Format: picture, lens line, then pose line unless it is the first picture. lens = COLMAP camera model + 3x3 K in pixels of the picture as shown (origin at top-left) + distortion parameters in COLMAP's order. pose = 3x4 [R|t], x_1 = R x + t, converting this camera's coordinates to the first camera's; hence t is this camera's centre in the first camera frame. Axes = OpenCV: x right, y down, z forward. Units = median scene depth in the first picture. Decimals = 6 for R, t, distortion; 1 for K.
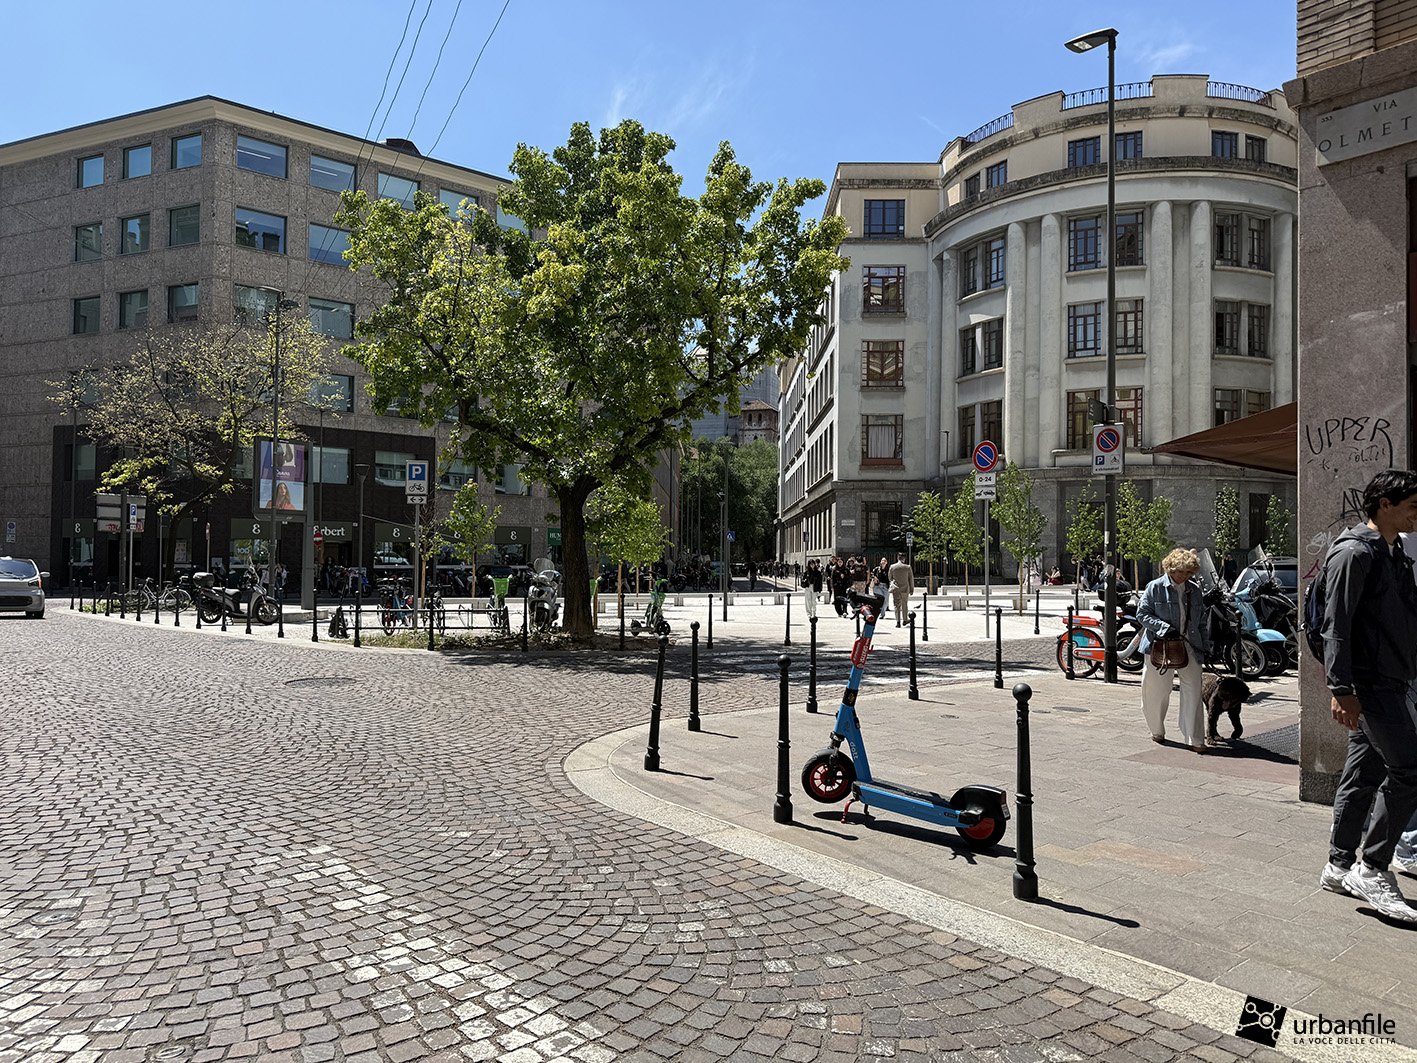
lens RADIAL K [[976.5, 0, 677.0], [0, 976.5, 573.4], [0, 0, 1]] dist [0.004007, -0.058133]
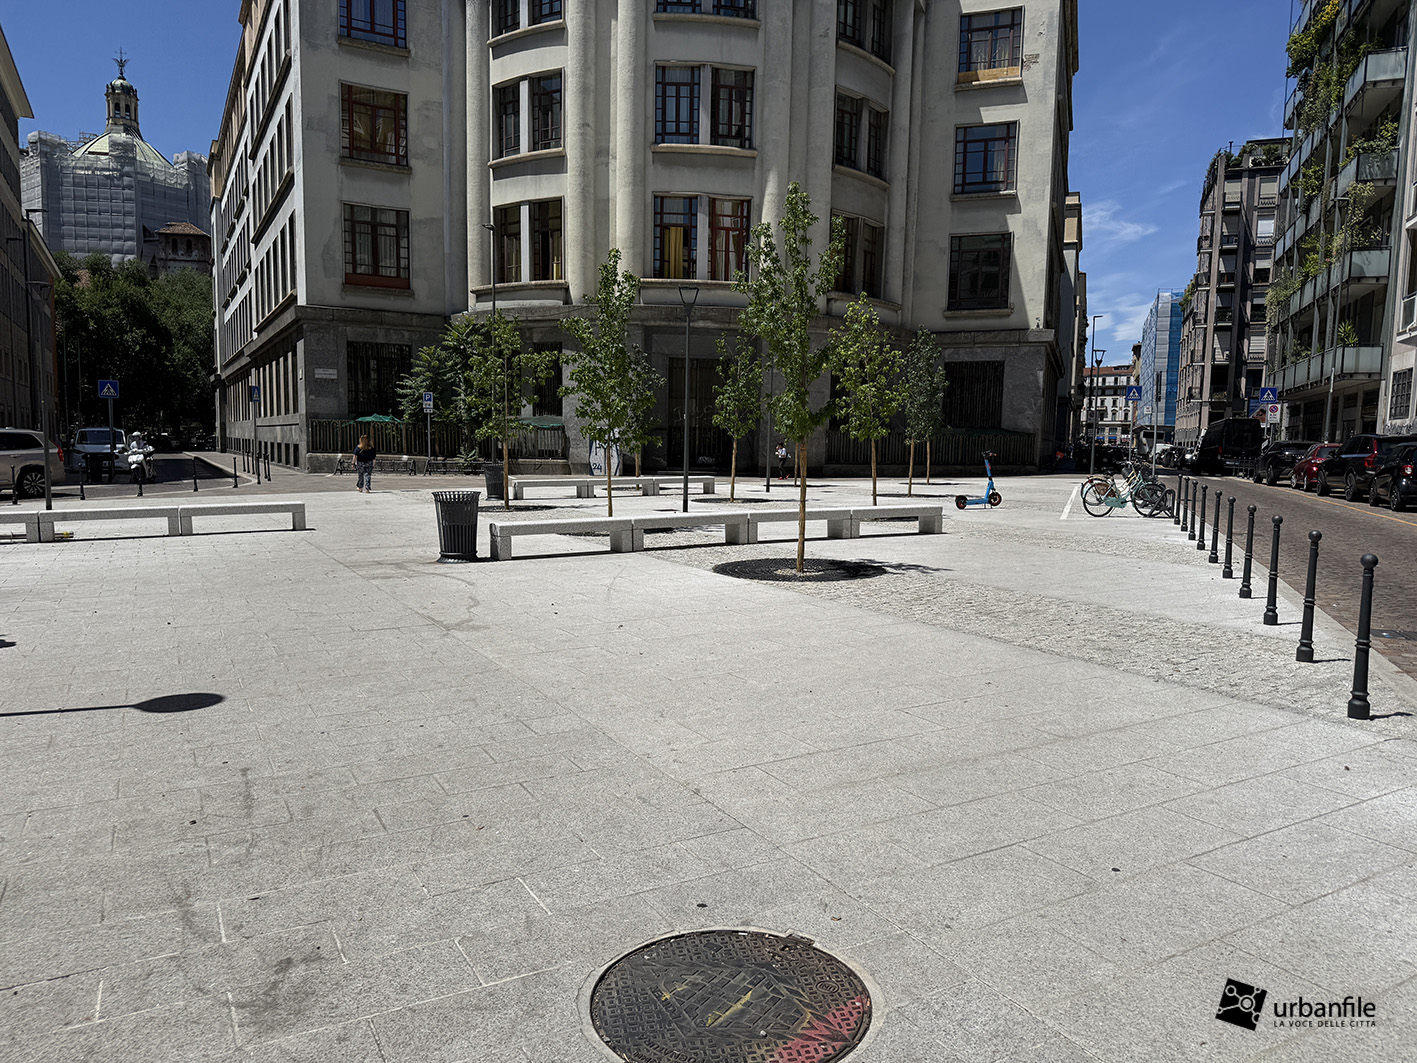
lens RADIAL K [[997.6, 0, 716.9], [0, 997.6, 542.5], [0, 0, 1]] dist [0.004609, -0.006835]
pose [[0.849418, -0.046736, 0.525647, 0.049088], [-0.003809, 0.995502, 0.094667, -0.005103], [-0.527706, -0.082414, 0.845419, 0.336864]]
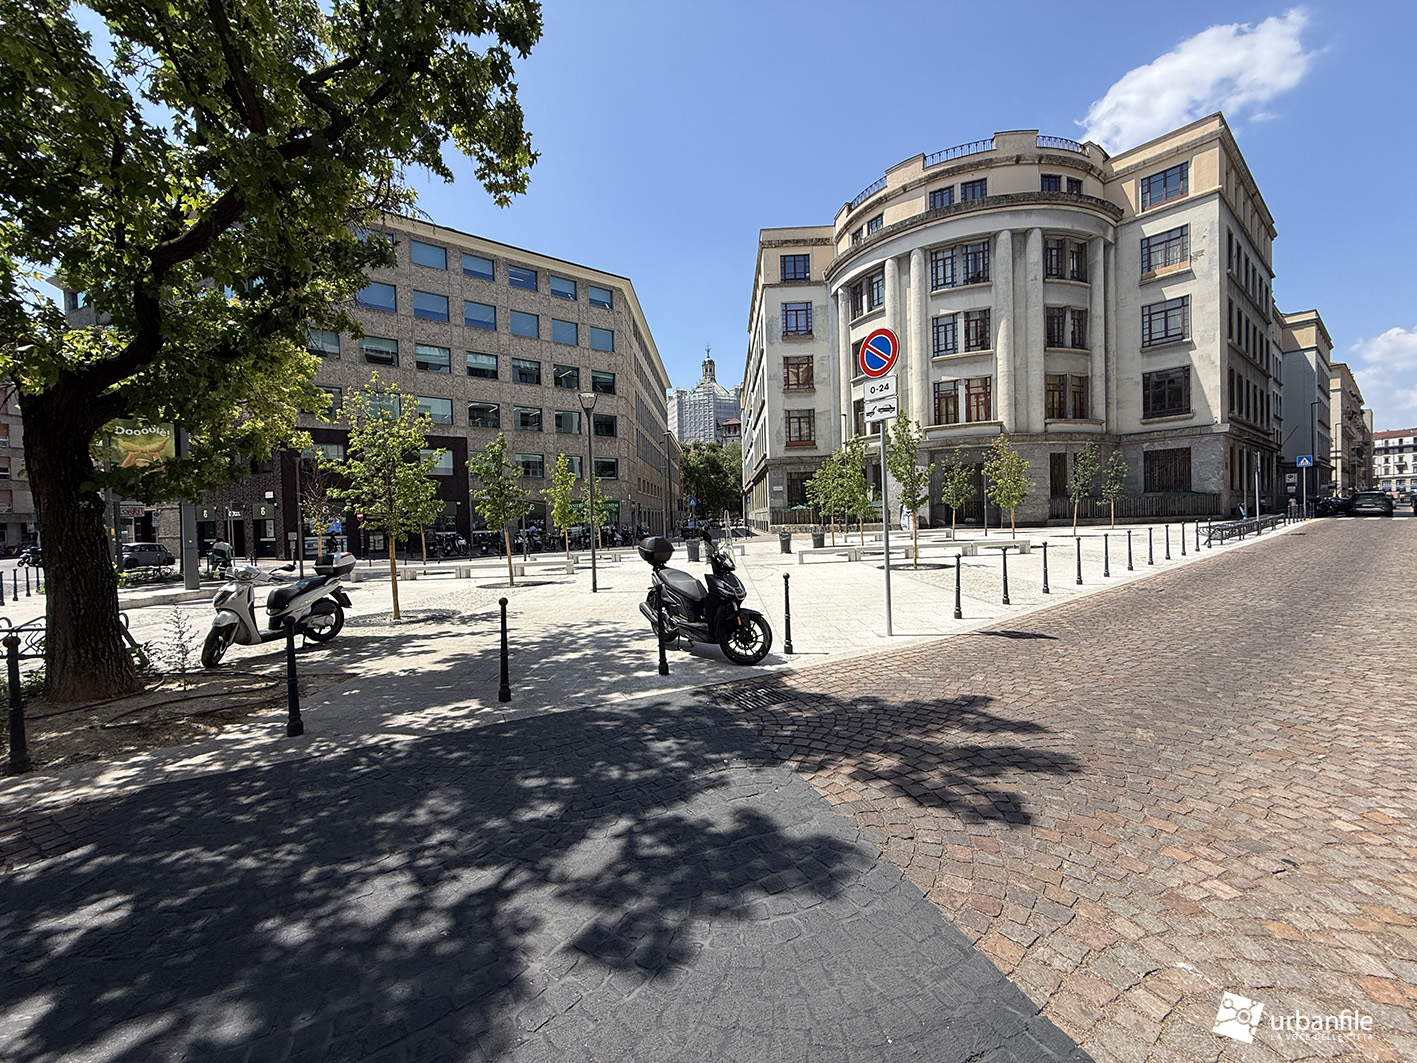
lens RADIAL K [[561.1, 0, 705.7], [0, 561.1, 529.6], [0, 0, 1]] dist [-0.000467, -0.000355]
pose [[0.999124, -0.040437, 0.010754, 0.069069], [0.040341, 0.999145, 0.009027, -0.004909], [-0.011109, -0.008585, 0.999901, 0.224317]]
